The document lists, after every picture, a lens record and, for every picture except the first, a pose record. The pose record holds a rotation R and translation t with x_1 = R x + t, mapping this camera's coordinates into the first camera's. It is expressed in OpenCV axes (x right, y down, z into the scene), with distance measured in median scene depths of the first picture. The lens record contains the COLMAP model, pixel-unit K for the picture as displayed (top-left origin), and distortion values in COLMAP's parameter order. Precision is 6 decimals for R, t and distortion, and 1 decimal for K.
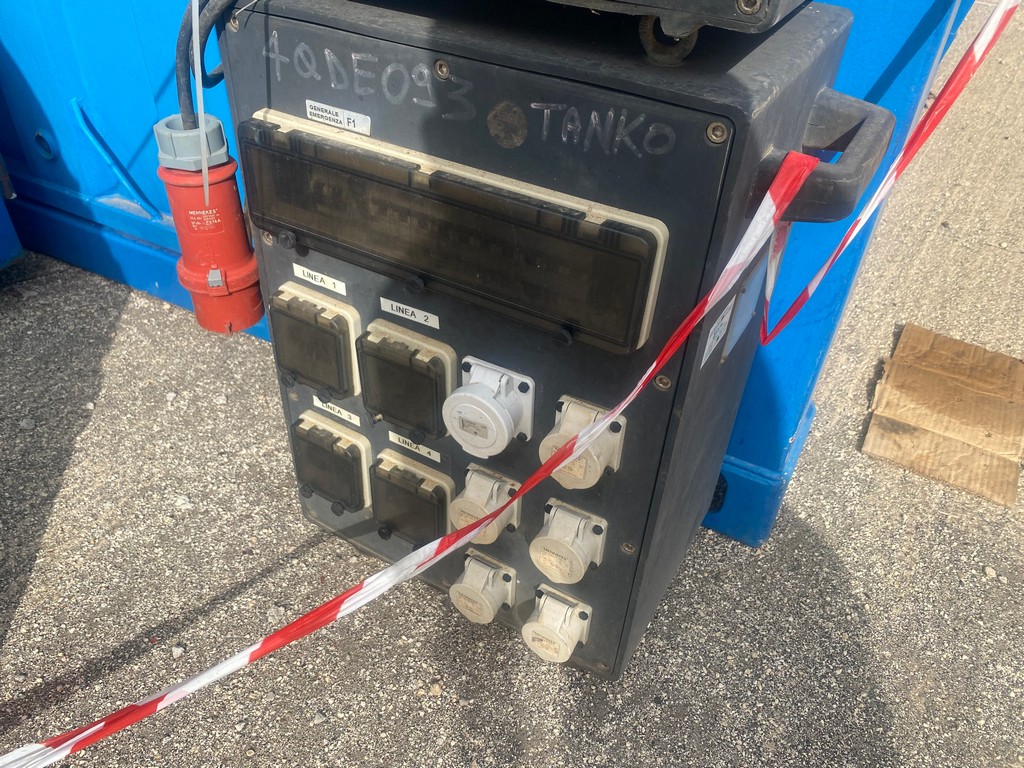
lens RADIAL K [[783.0, 0, 505.7], [0, 783.0, 393.2], [0, 0, 1]] dist [0.023619, -0.024505]
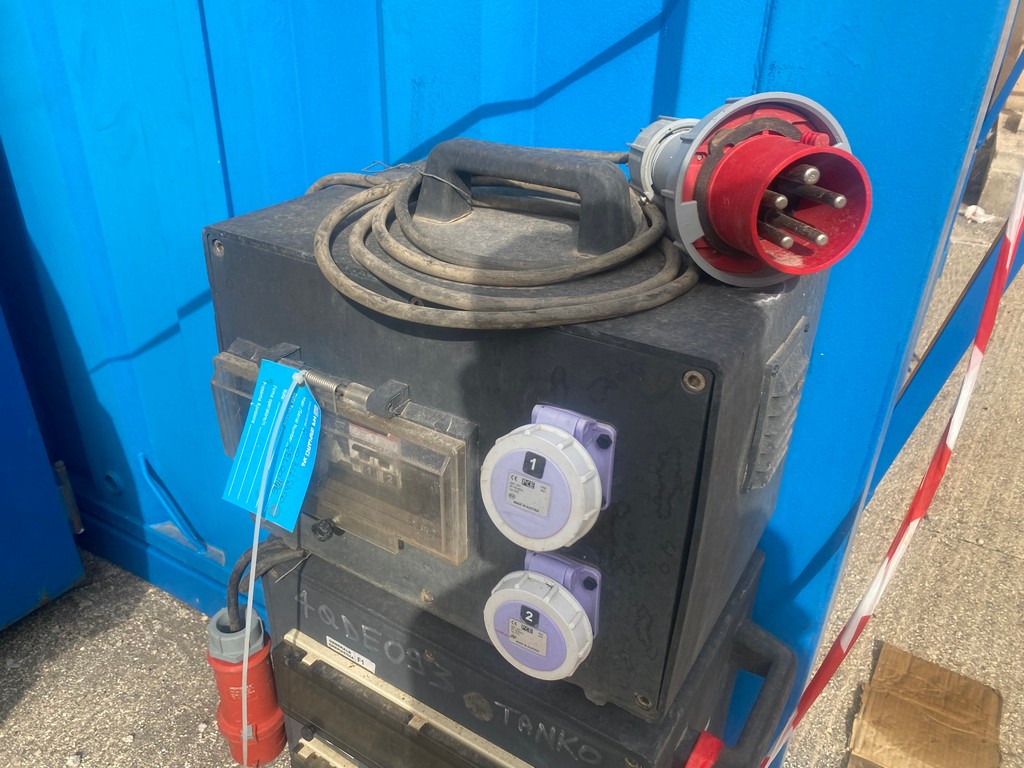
lens RADIAL K [[783.0, 0, 504.6], [0, 783.0, 399.8], [0, 0, 1]] dist [0.023619, -0.024505]
pose [[0.999221, 0.002714, -0.039375, 0.054806], [-0.009422, 0.985192, -0.171193, -0.354563], [0.038328, 0.171431, 0.984450, -0.202973]]
